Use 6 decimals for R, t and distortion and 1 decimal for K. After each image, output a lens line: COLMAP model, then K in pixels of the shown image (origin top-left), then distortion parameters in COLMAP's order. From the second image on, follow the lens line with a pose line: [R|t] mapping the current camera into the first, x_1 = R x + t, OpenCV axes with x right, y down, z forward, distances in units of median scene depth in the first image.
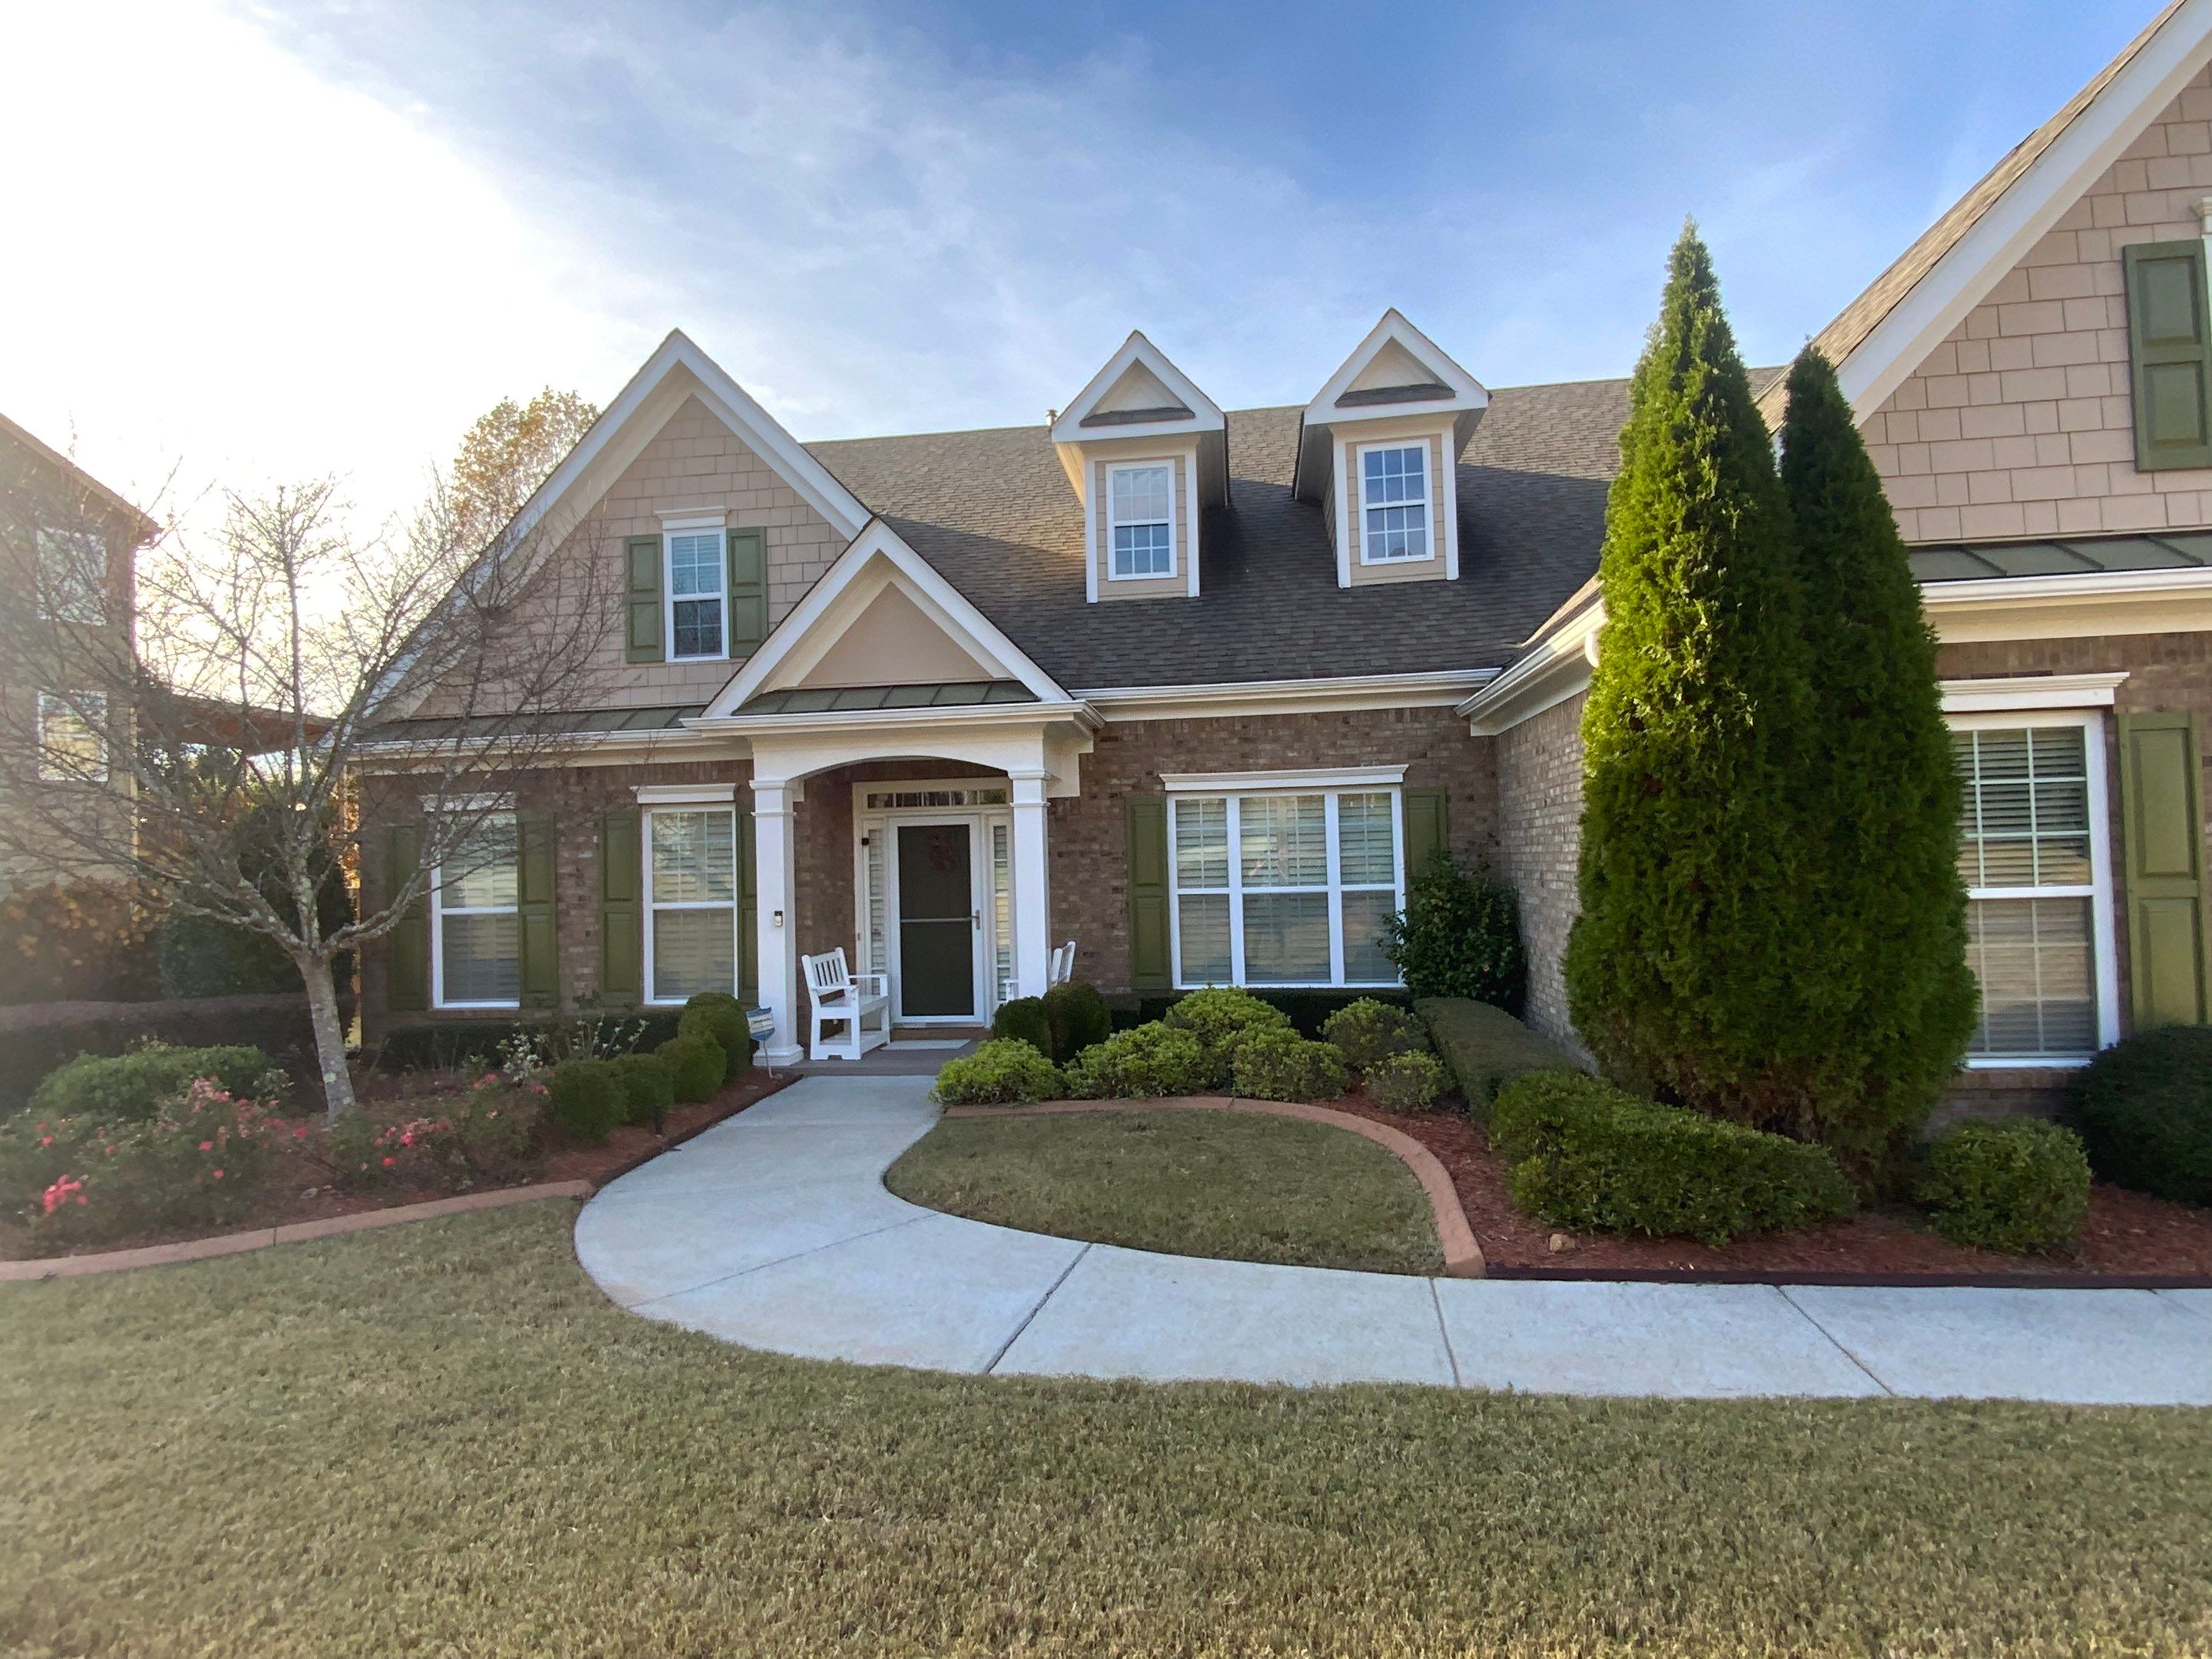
lens RADIAL K [[1197.7, 0, 1106.0], [0, 1197.7, 829.5], [0, 0, 1]] dist [0.056268, -0.044972]
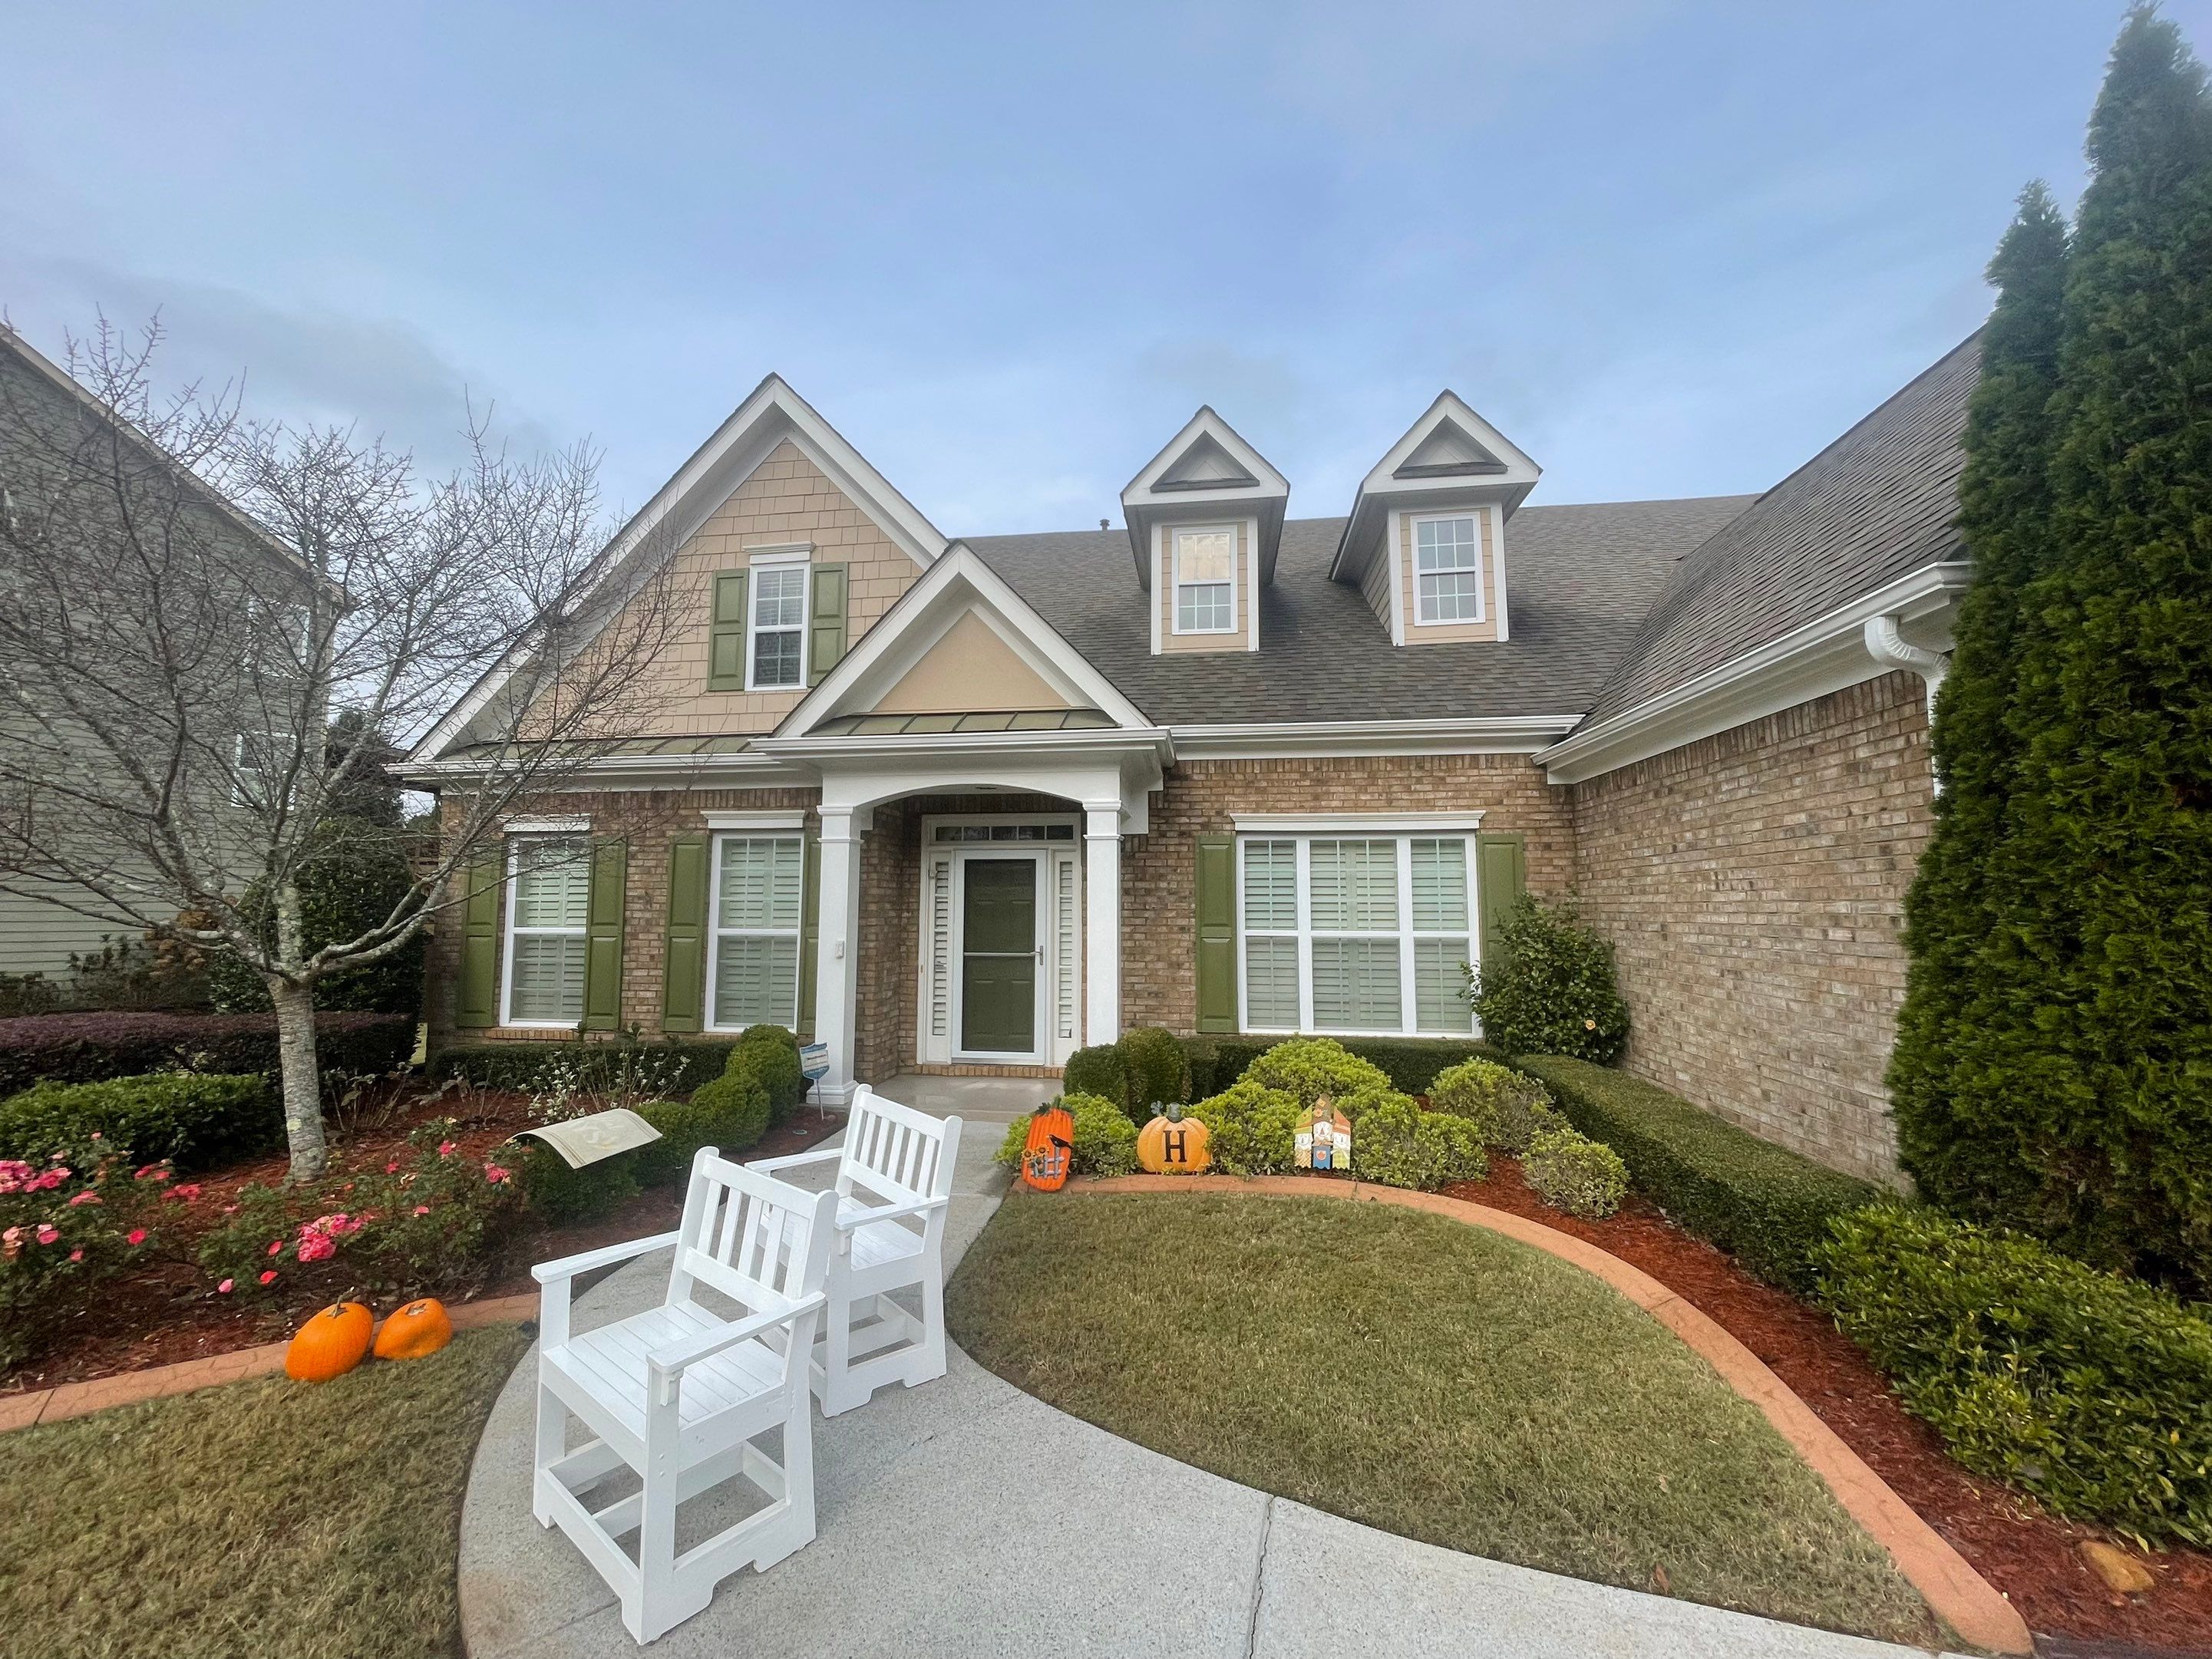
lens RADIAL K [[891.6, 0, 1112.4], [0, 891.6, 822.5], [0, 0, 1]] dist [-0.003674, 0.000083]
pose [[0.999570, 0.029333, 0.000487, -0.053451], [-0.029236, 0.997366, -0.066383, 0.013162], [-0.002433, 0.066341, 0.997794, 0.263575]]
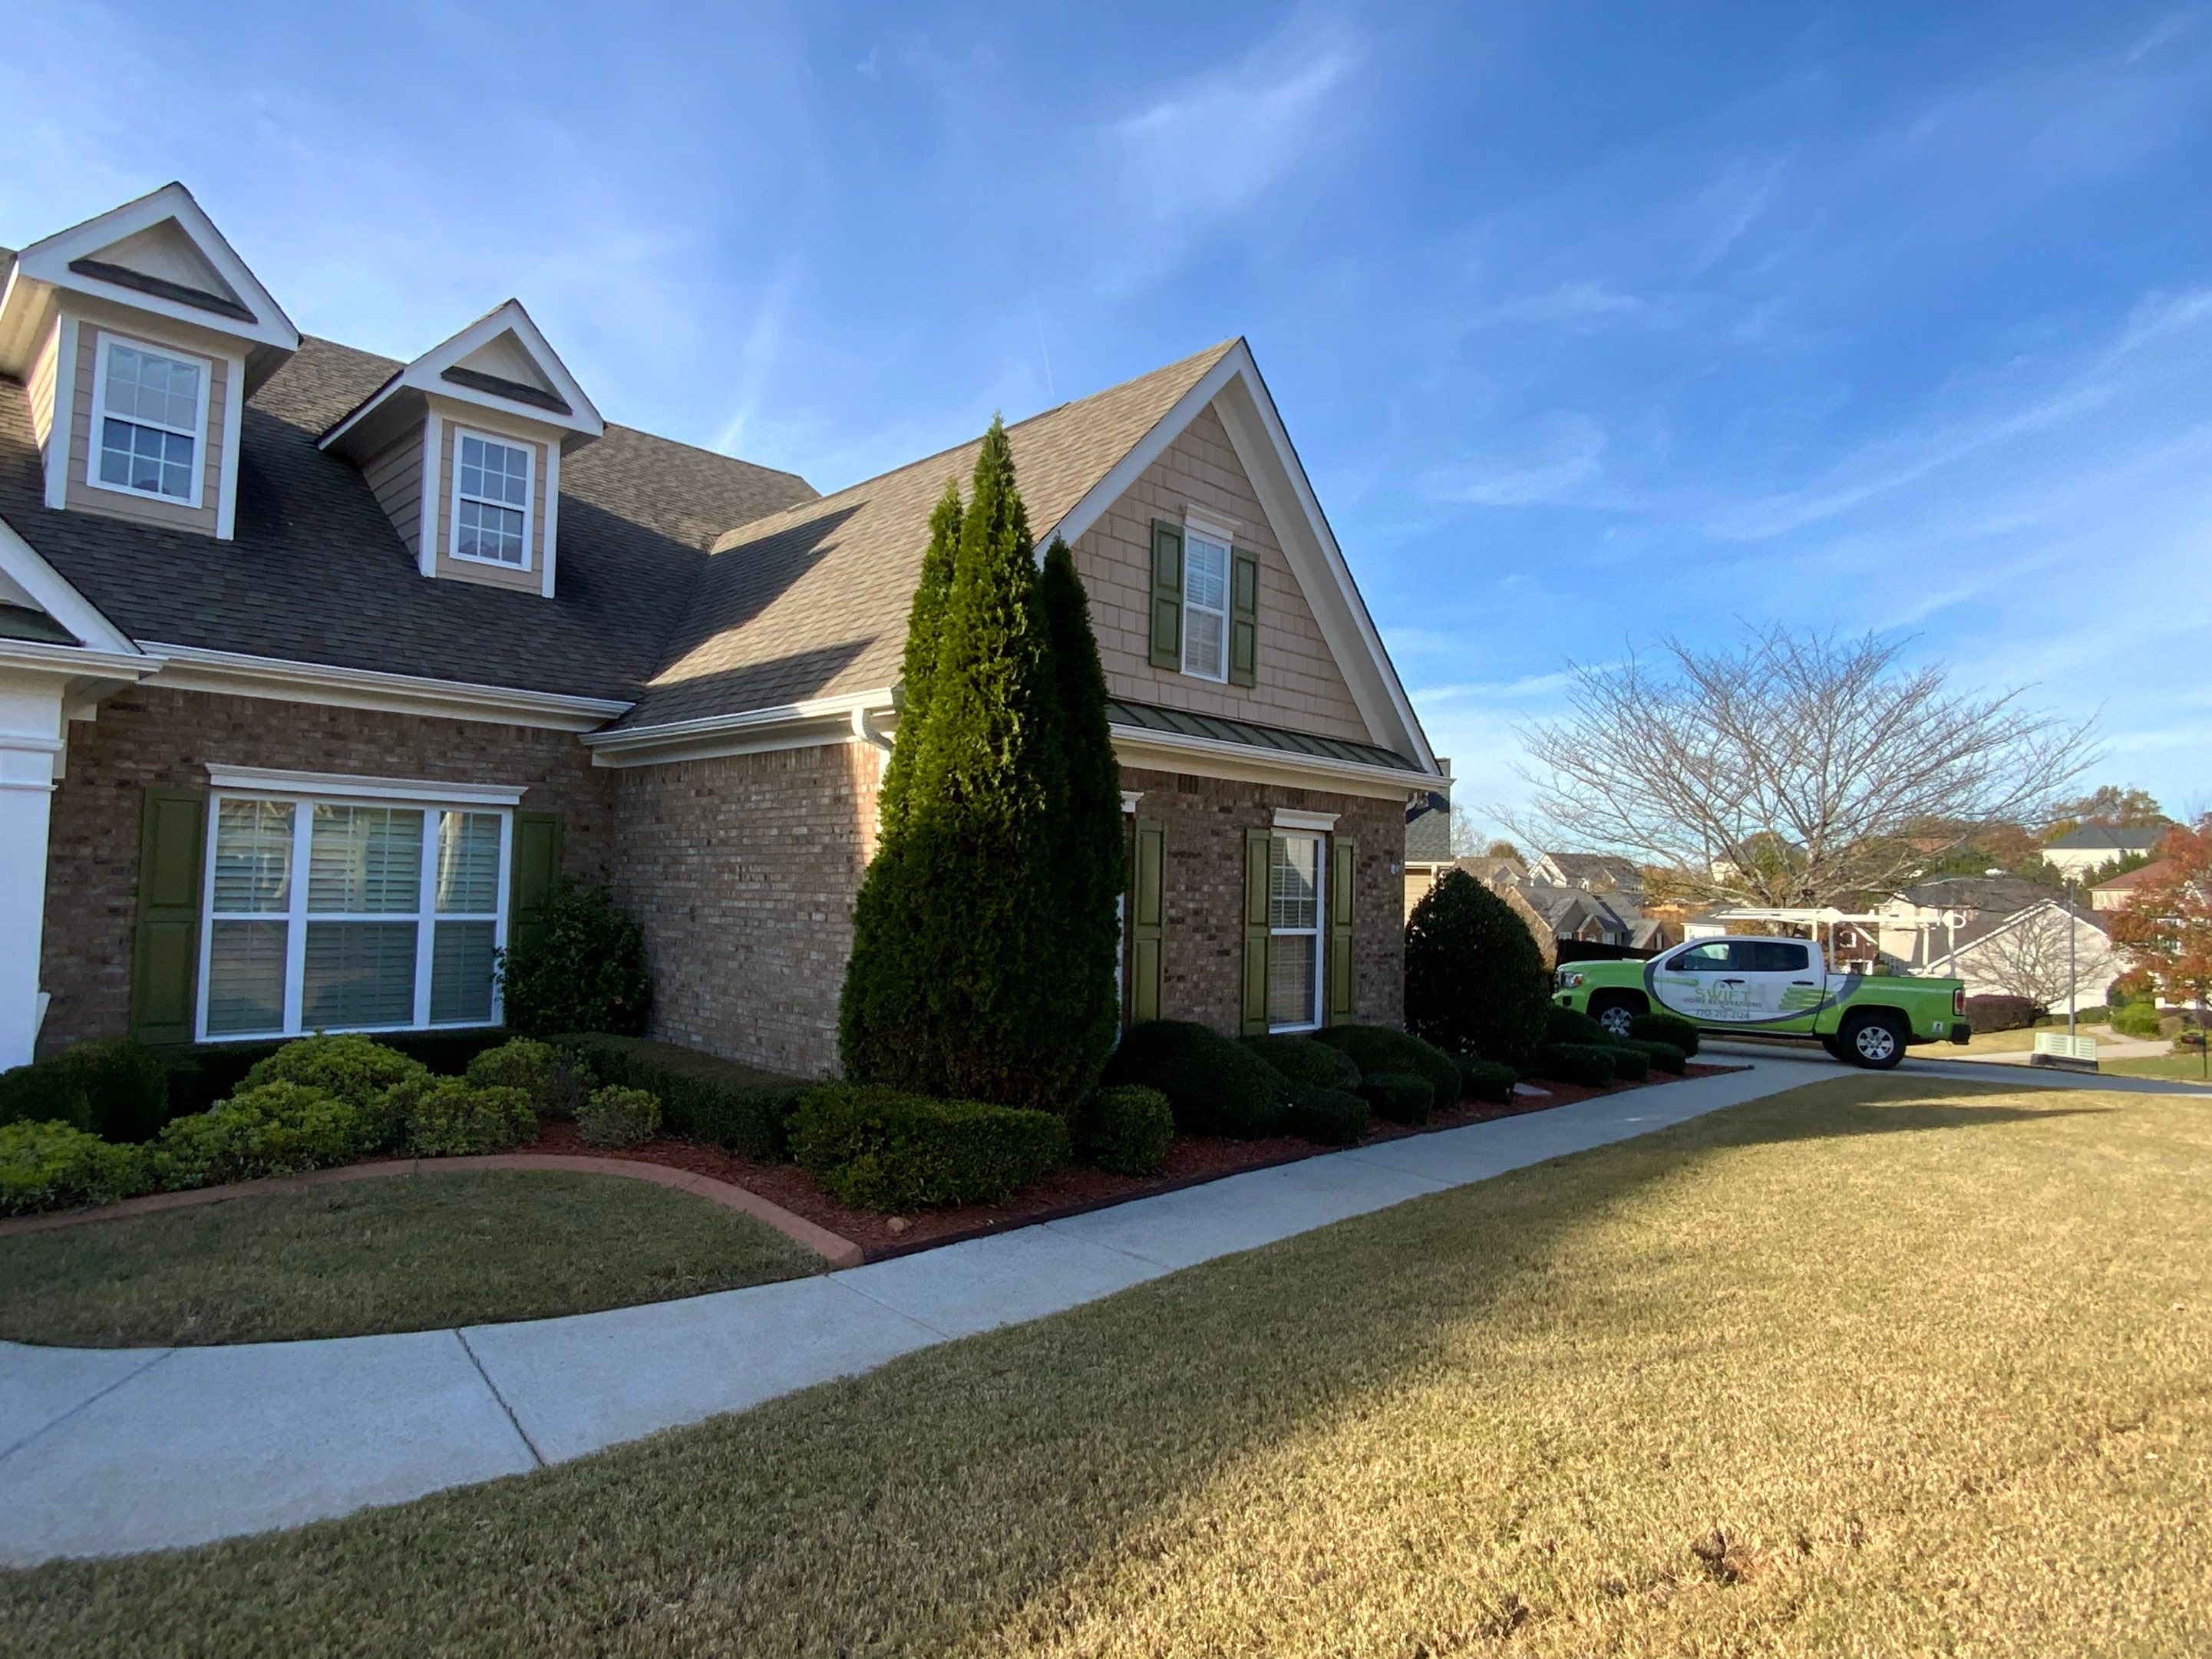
lens RADIAL K [[1237.8, 0, 1094.2], [0, 1237.8, 816.4], [0, 0, 1]] dist [0.047625, -0.031980]
pose [[0.606601, 0.091375, 0.789738, -0.244738], [-0.064634, 0.995753, -0.065566, 0.004179], [-0.792375, -0.011272, 0.609931, 0.049527]]
